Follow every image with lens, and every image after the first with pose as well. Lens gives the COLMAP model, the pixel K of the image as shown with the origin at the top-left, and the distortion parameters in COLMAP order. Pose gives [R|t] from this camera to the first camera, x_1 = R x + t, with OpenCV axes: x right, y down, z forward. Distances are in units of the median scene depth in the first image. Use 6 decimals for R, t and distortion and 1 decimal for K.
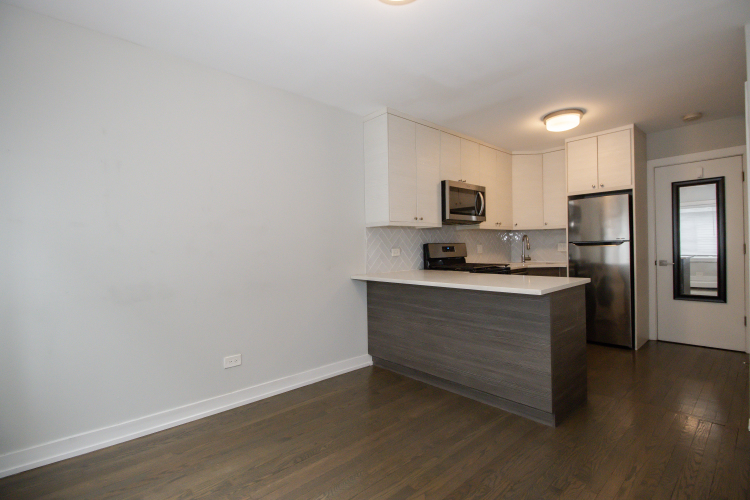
lens RADIAL K [[349.7, 0, 356.9], [0, 349.7, 248.0], [0, 0, 1]] dist [0.014122, -0.014441]
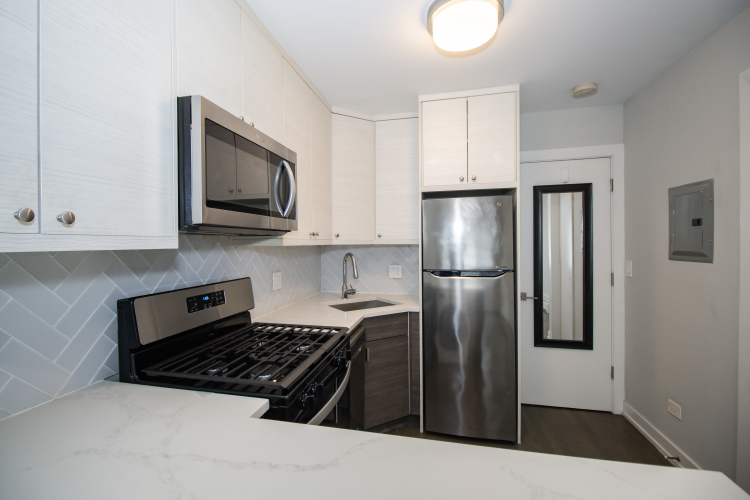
lens RADIAL K [[349.7, 0, 356.9], [0, 349.7, 248.0], [0, 0, 1]] dist [0.014122, -0.014441]
pose [[0.817982, 0.004067, 0.575230, 0.189383], [-0.006704, 0.999974, 0.002464, -0.060285], [-0.575205, -0.005872, 0.817988, 0.642106]]
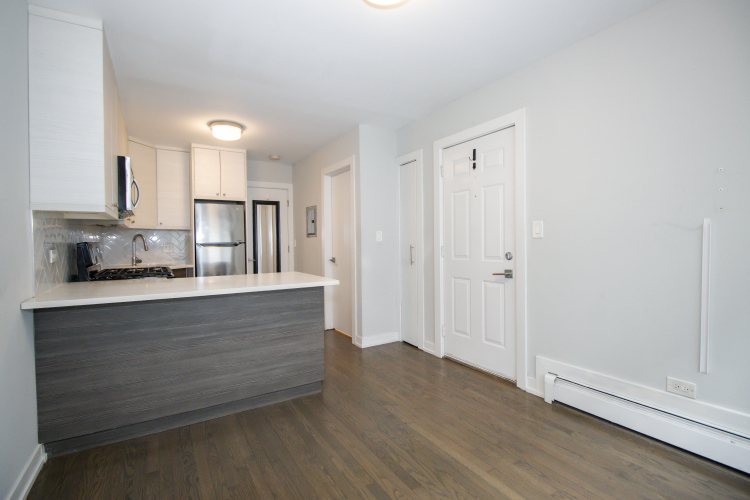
lens RADIAL K [[349.7, 0, 356.9], [0, 349.7, 248.0], [0, 0, 1]] dist [0.014122, -0.014441]
pose [[0.183719, 0.000154, 0.982979, -0.369441], [0.006034, 0.999981, -0.001285, 0.002134], [-0.982960, 0.006167, 0.183715, 0.373236]]
